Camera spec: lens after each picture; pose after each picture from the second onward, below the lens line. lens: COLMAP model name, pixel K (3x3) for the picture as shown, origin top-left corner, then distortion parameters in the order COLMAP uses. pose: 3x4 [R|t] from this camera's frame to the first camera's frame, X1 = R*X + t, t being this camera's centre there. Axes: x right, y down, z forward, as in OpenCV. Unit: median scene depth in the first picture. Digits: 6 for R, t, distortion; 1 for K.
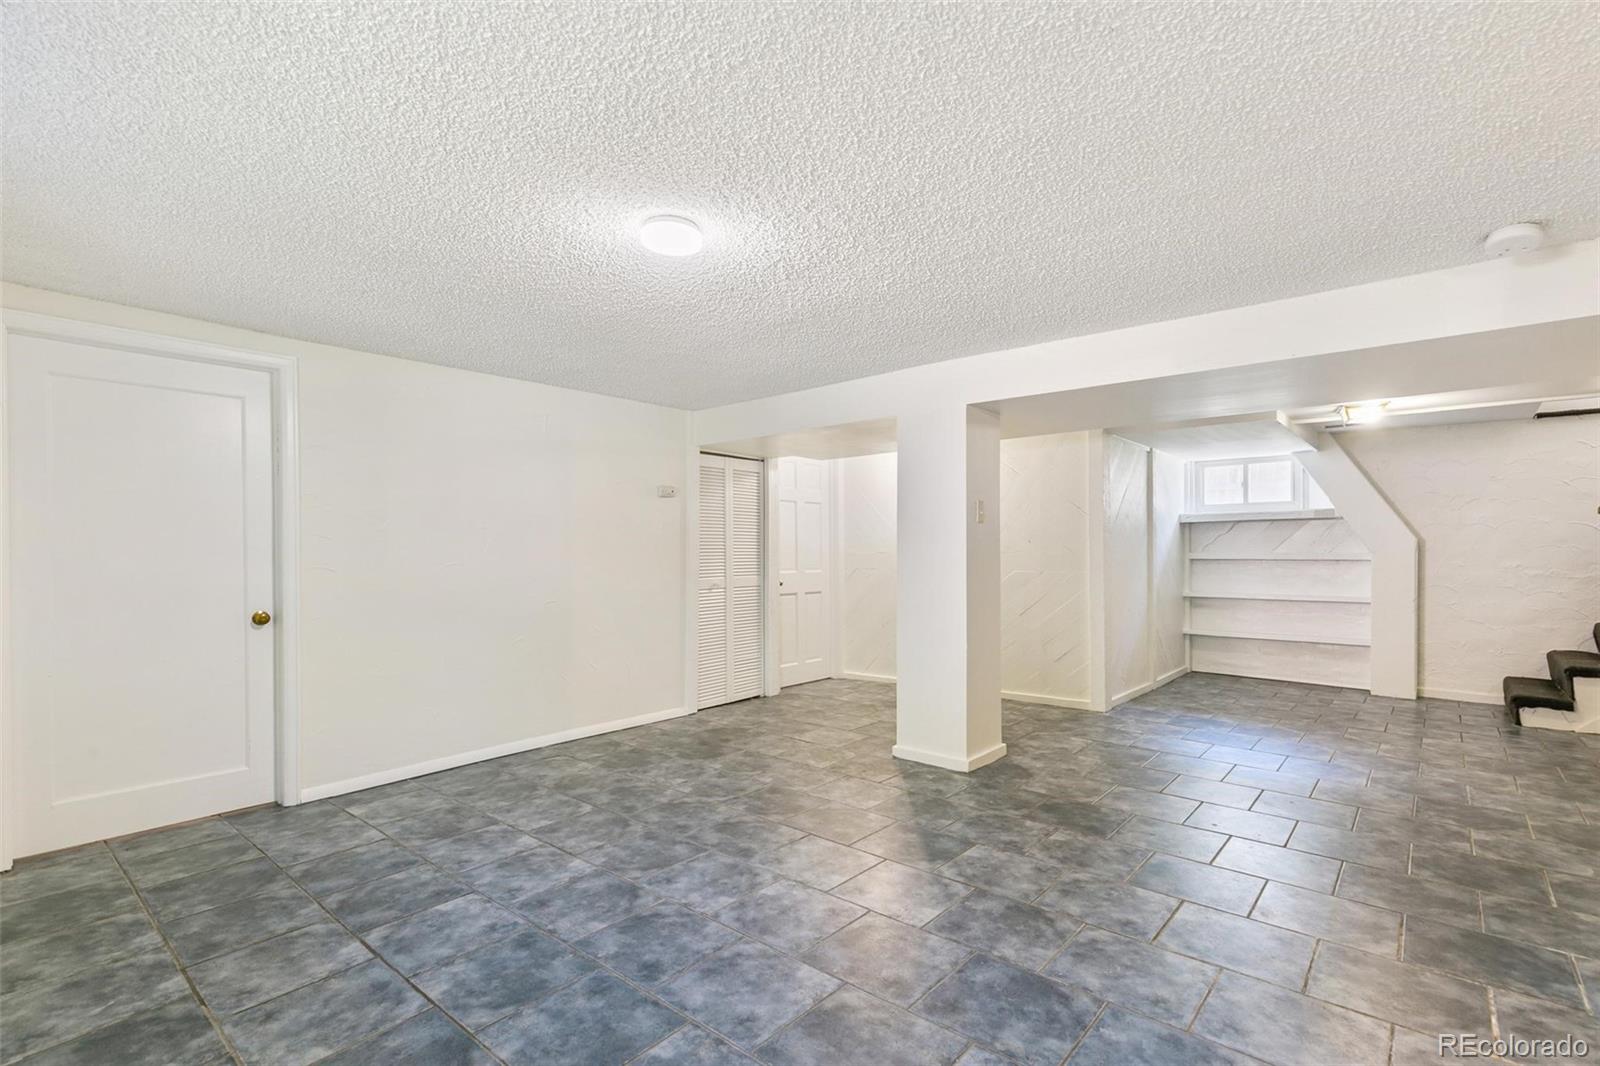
lens RADIAL K [[732.7, 0, 811.5], [0, 732.7, 544.5], [0, 0, 1]] dist [0.016704, -0.003402]
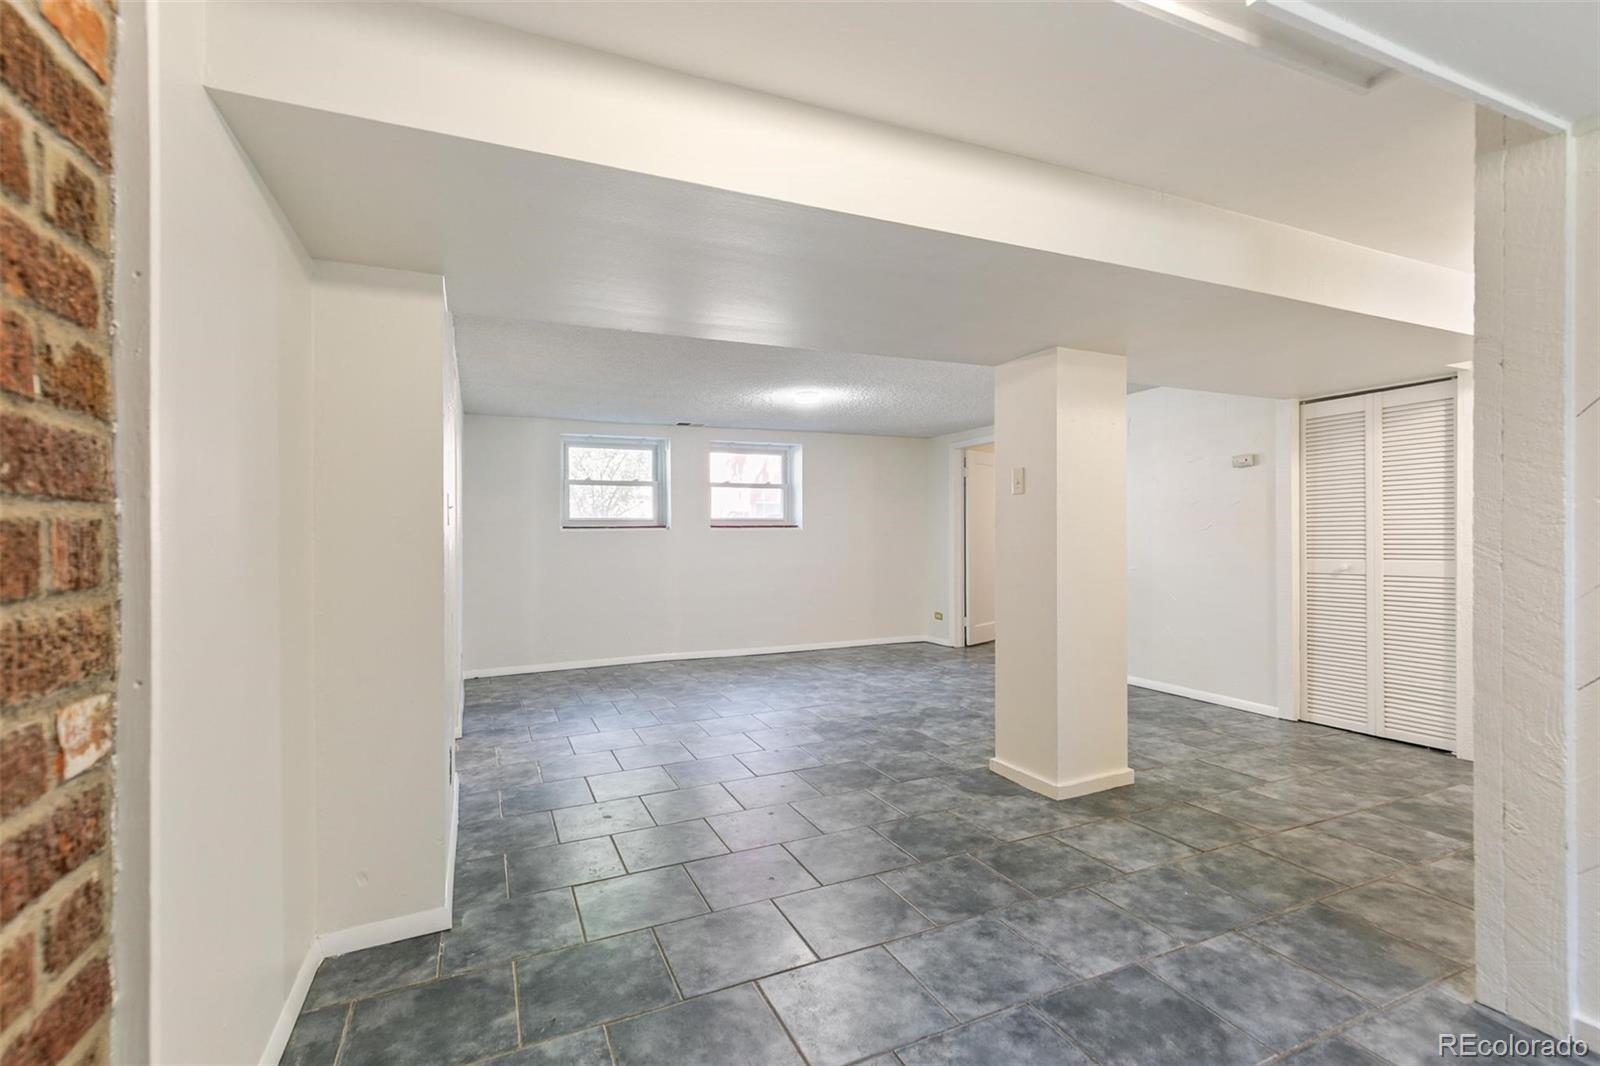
lens RADIAL K [[732.7, 0, 809.0], [0, 732.7, 535.6], [0, 0, 1]] dist [0.016704, -0.003402]
pose [[-0.429878, 0.005485, -0.902870, 1.168074], [0.021398, 0.999763, -0.004114, 0.017968], [0.902633, -0.021088, -0.429893, 1.230970]]
